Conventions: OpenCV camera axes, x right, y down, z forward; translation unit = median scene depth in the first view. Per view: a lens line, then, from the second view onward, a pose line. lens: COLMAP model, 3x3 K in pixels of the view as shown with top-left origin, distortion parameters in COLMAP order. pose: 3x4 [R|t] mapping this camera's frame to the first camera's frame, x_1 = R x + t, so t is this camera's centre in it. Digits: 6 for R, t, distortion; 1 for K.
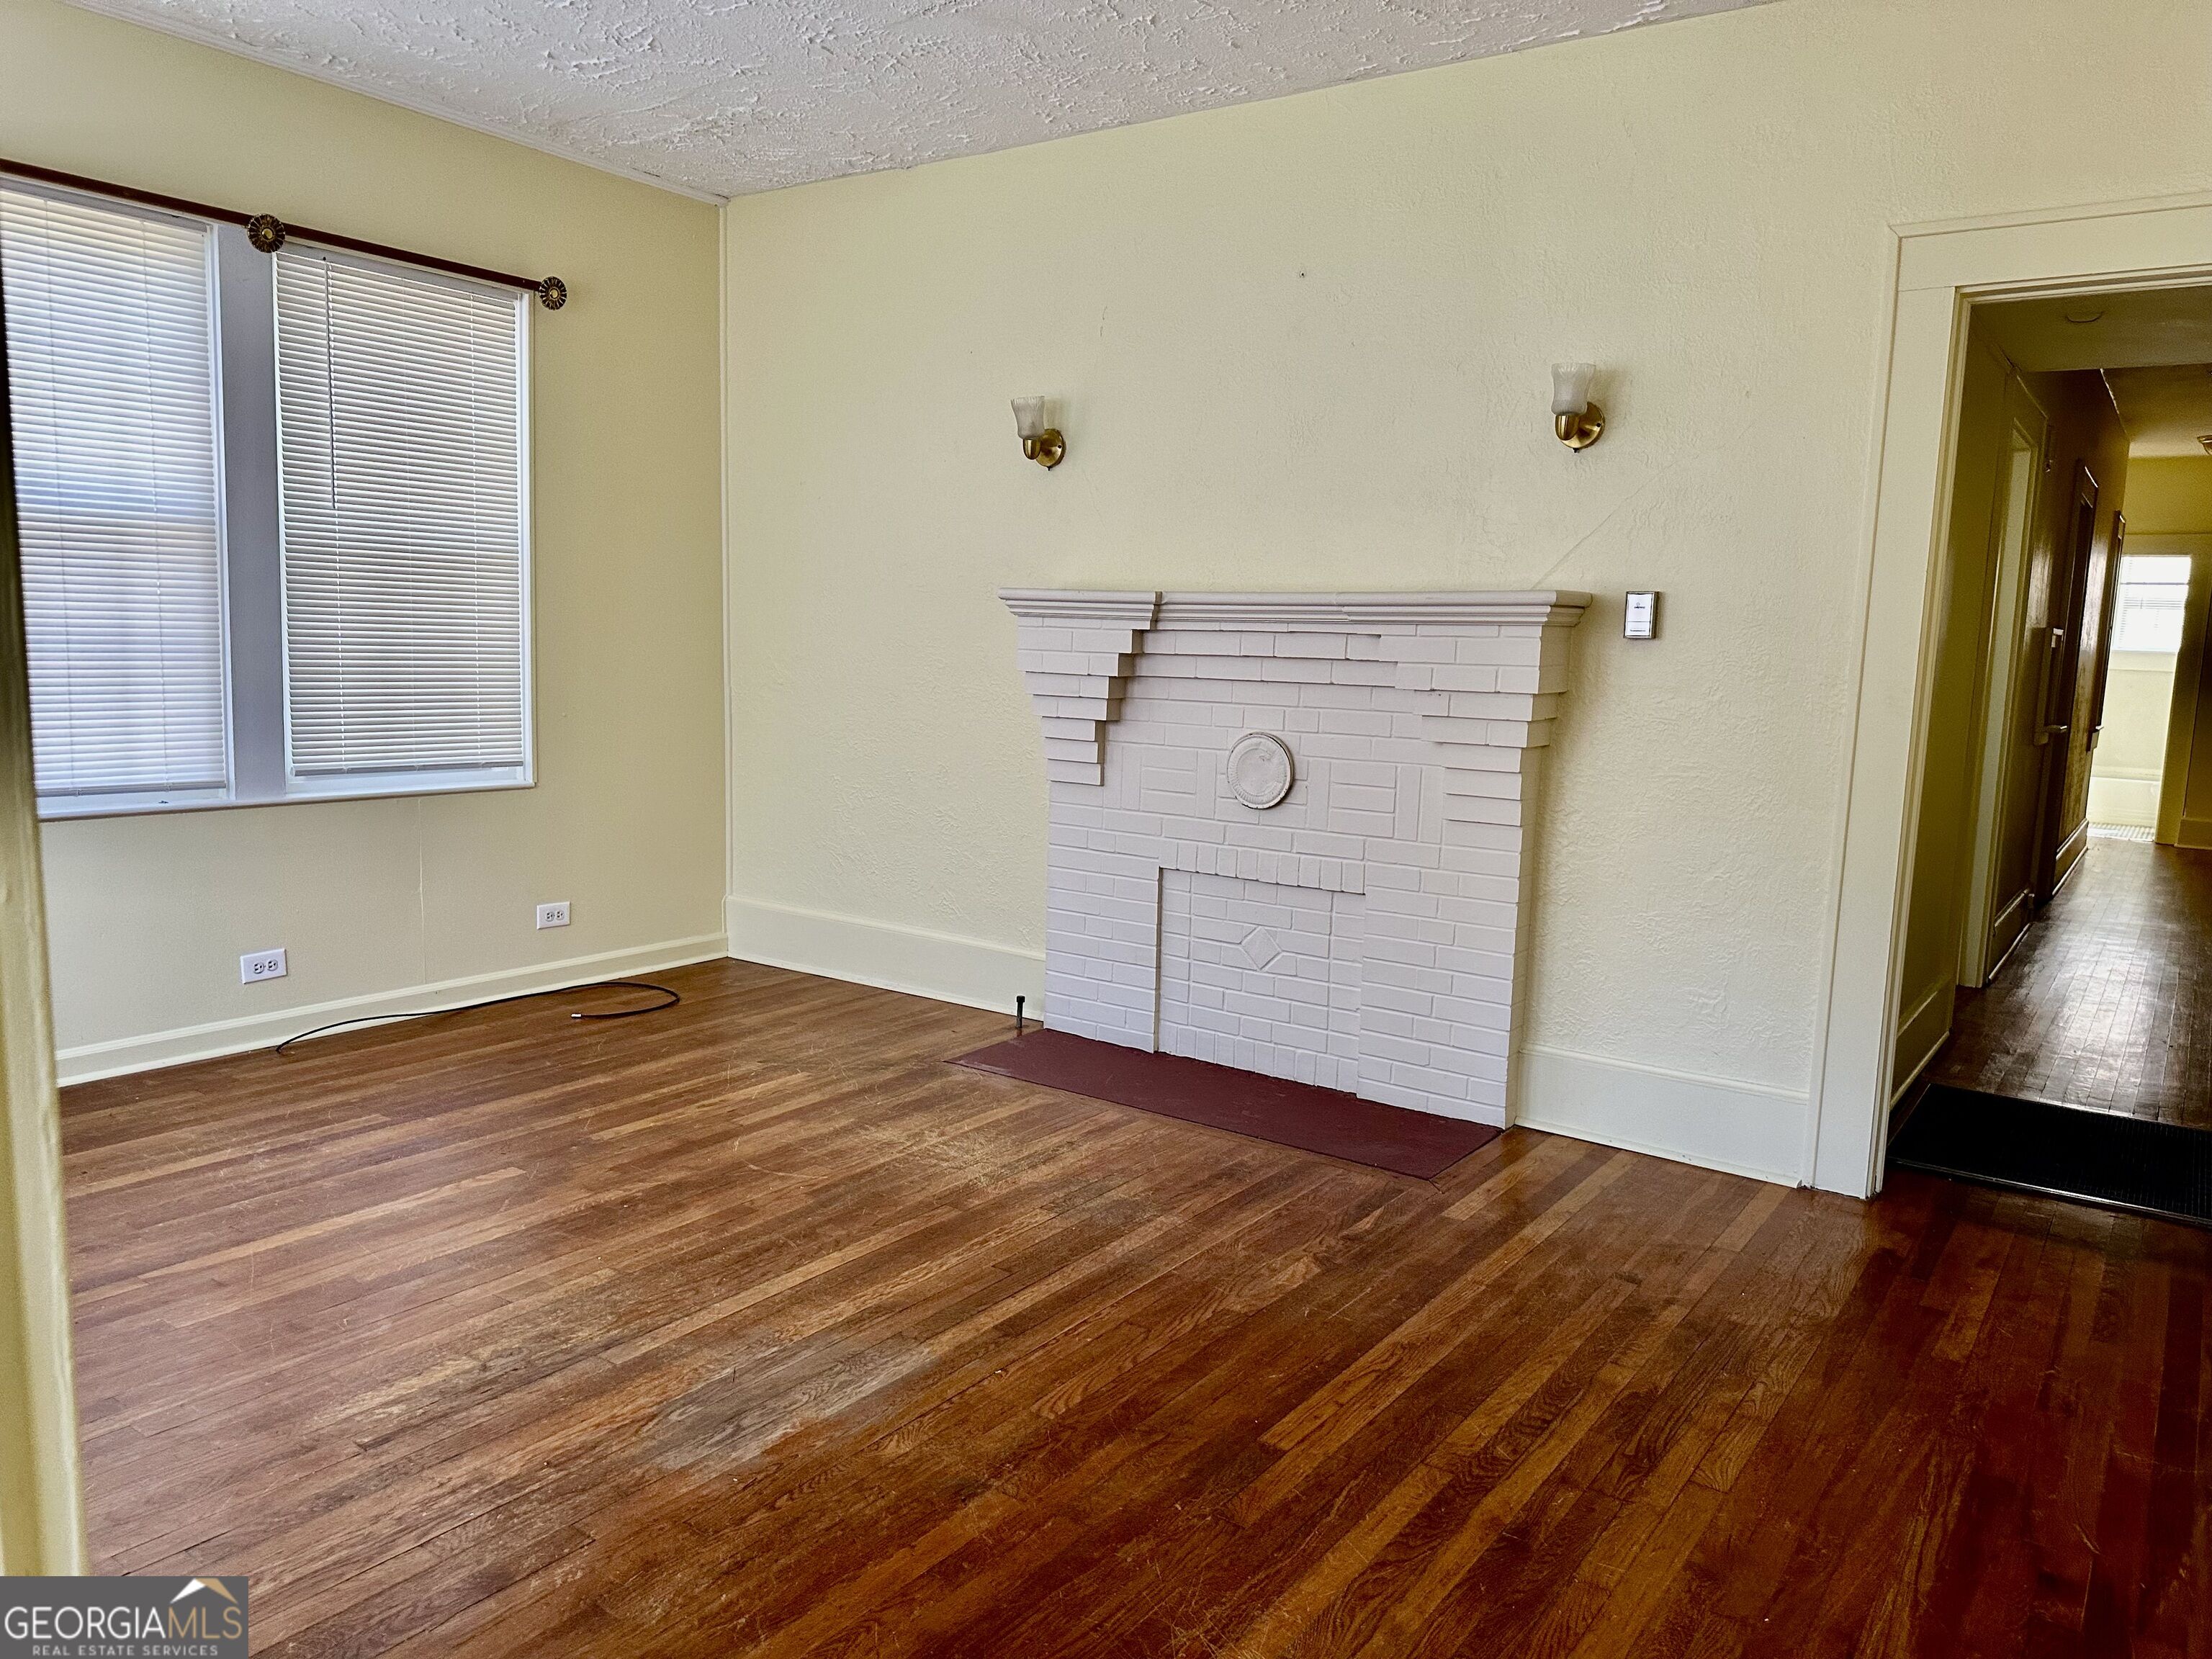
lens RADIAL K [[1562.4, 0, 1109.7], [0, 1562.4, 828.4], [0, 0, 1]] dist [0.043534, -0.053287]
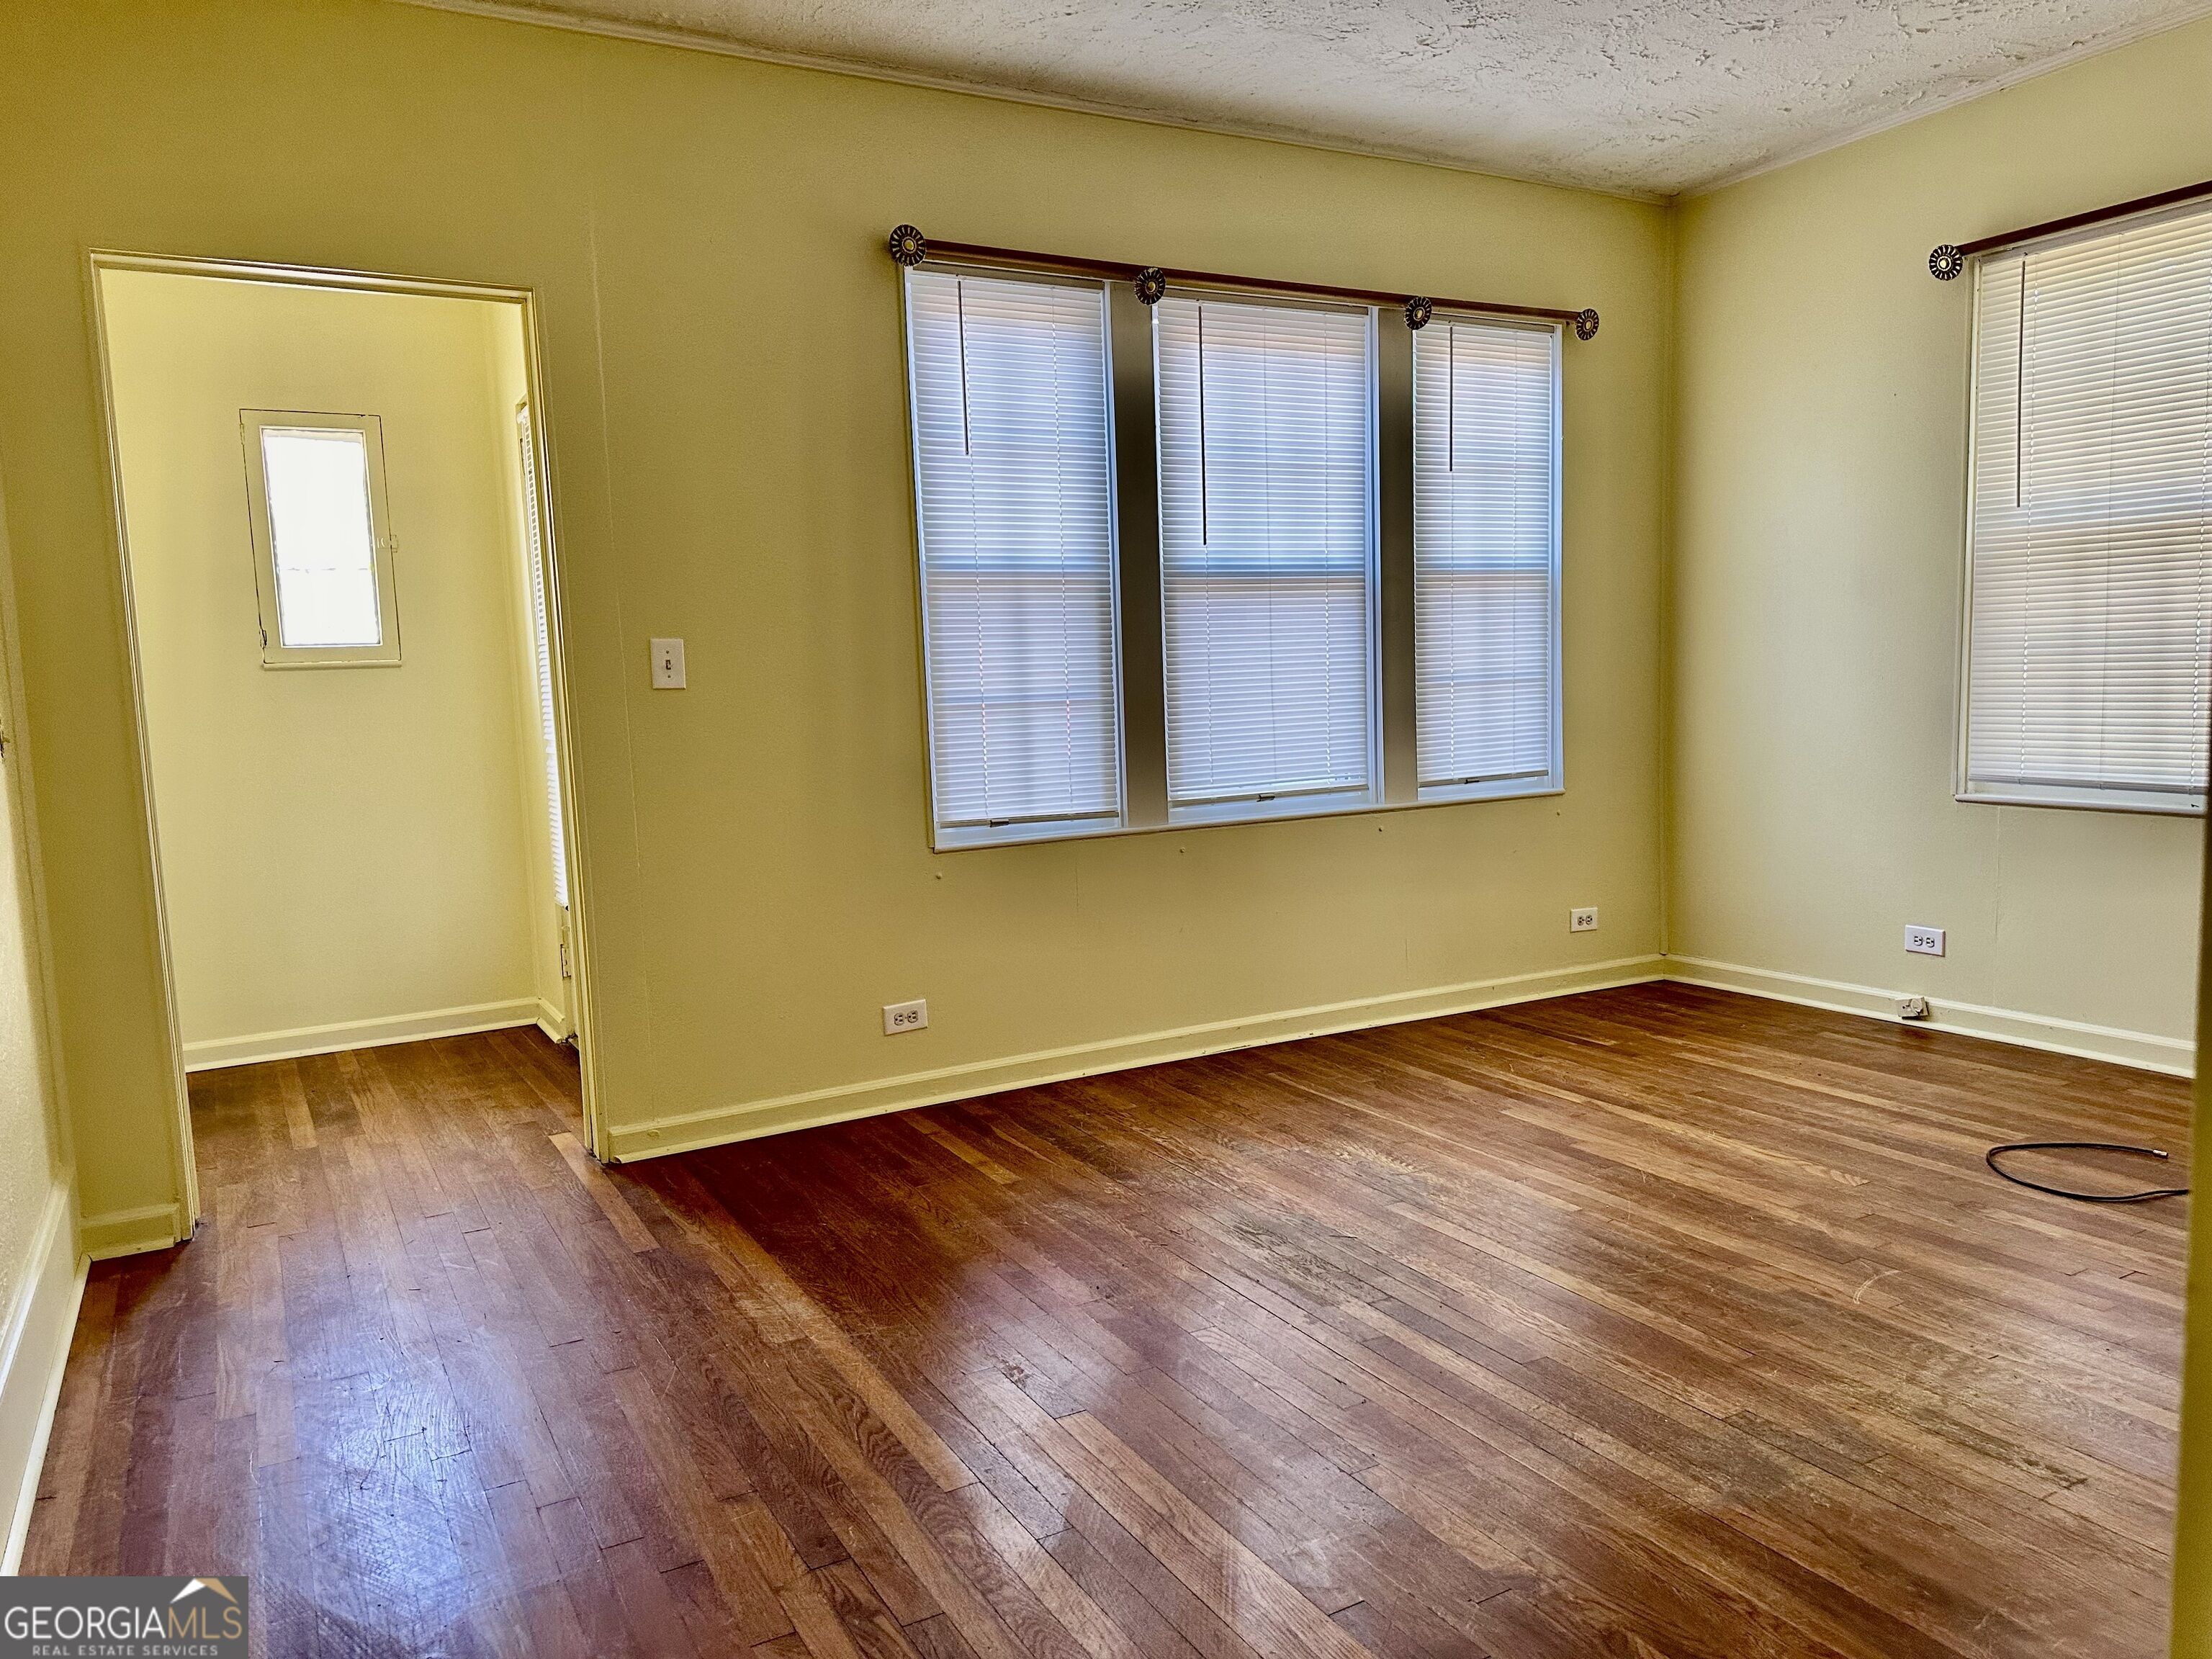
lens RADIAL K [[1562.4, 0, 1112.1], [0, 1562.4, 830.1], [0, 0, 1]] dist [0.043534, -0.053287]
pose [[-0.430666, 0.079609, -0.898993, 0.682239], [-0.092635, 0.986942, 0.131774, -0.082705], [0.897745, 0.140029, -0.417668, 0.976332]]
